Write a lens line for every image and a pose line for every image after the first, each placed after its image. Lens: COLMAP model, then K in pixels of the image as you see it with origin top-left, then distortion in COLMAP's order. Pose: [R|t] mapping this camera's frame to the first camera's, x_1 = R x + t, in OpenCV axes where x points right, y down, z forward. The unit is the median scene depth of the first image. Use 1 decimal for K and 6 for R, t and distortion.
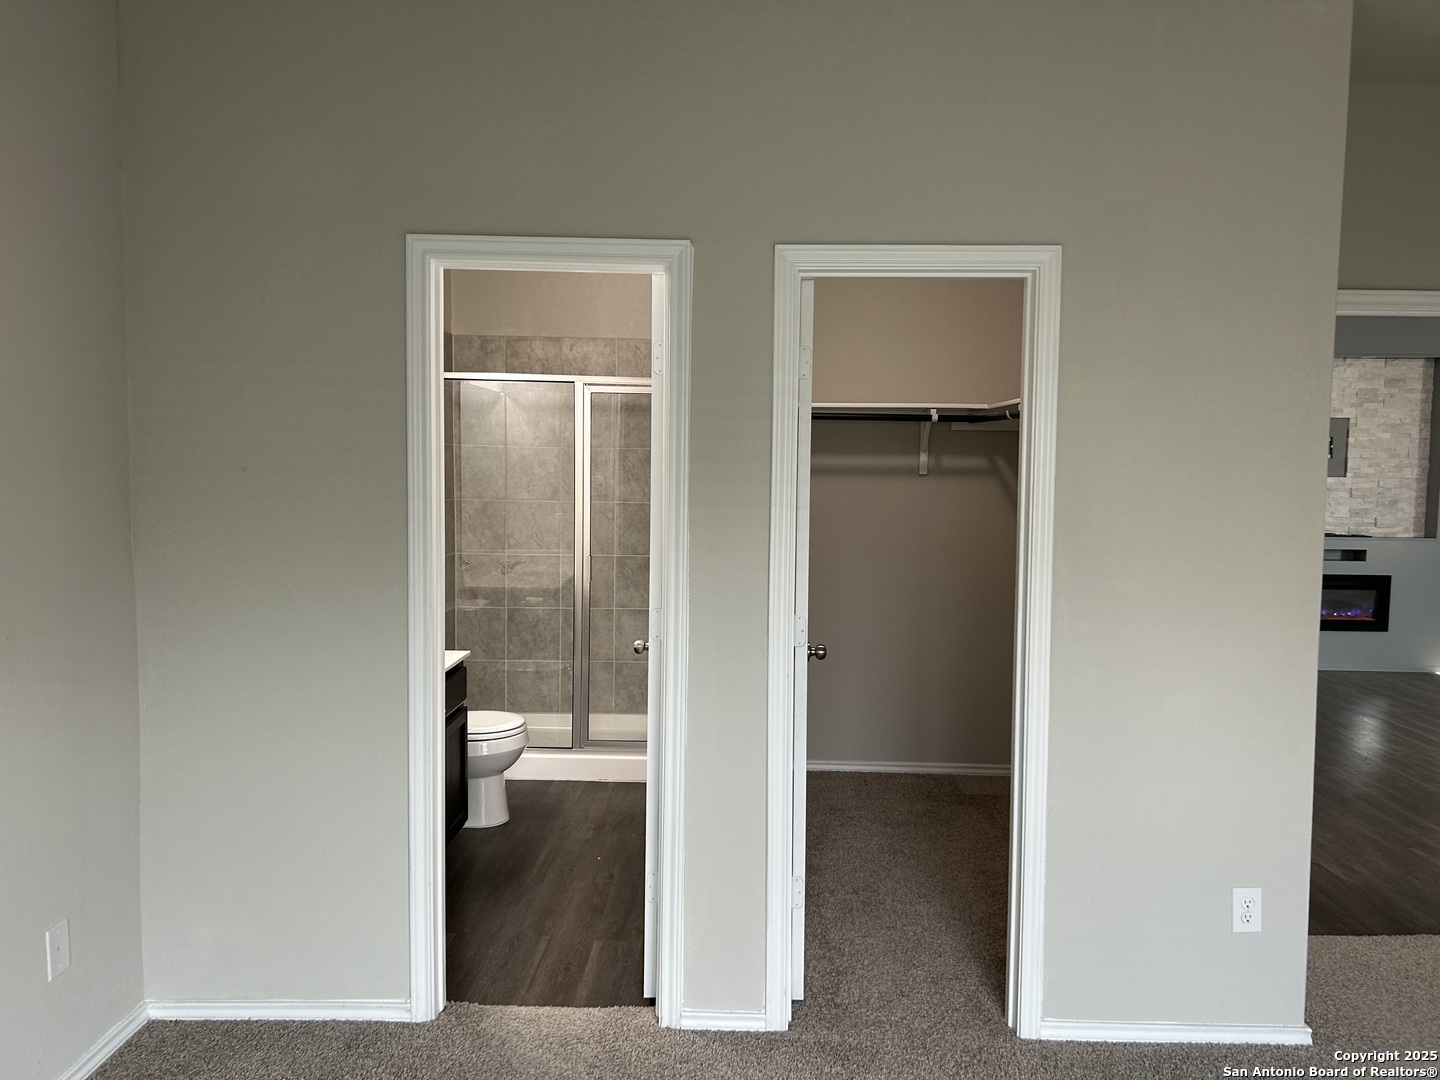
lens RADIAL K [[1087.5, 0, 725.3], [0, 1087.5, 541.1], [0, 0, 1]] dist [0.052922, -0.044592]
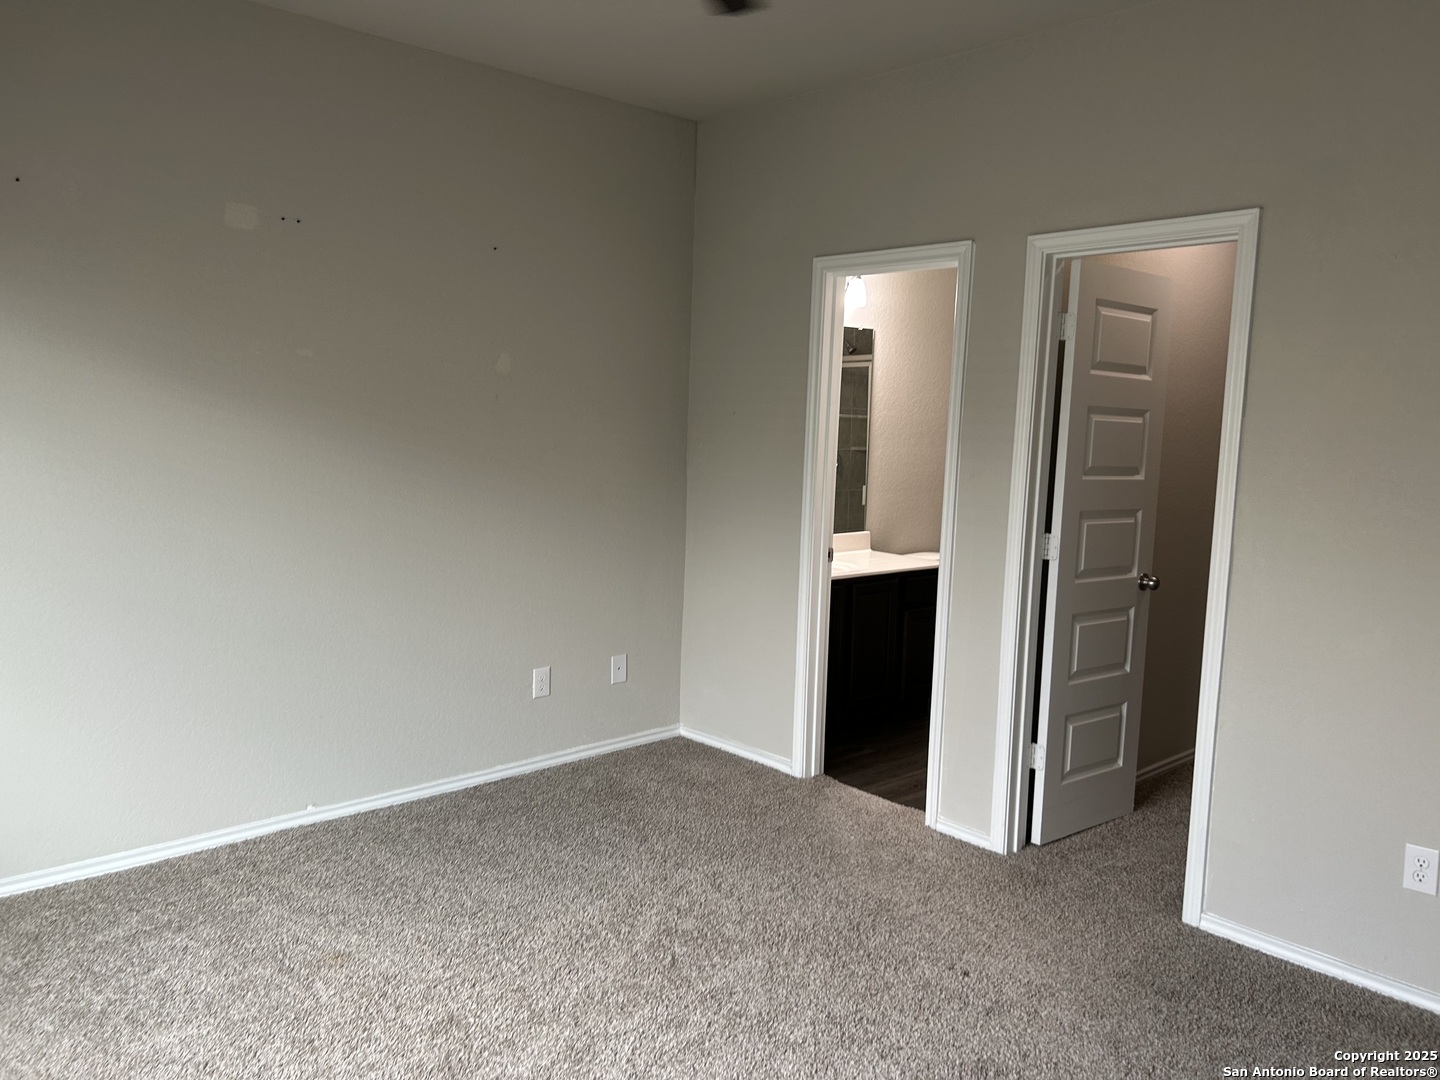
lens RADIAL K [[1087.5, 0, 720.9], [0, 1087.5, 544.5], [0, 0, 1]] dist [0.052922, -0.044592]
pose [[0.684135, 0.091652, -0.723574, 0.778147], [-0.078295, 0.995569, 0.052077, 0.049653], [0.725141, 0.021025, 0.688279, -0.135418]]
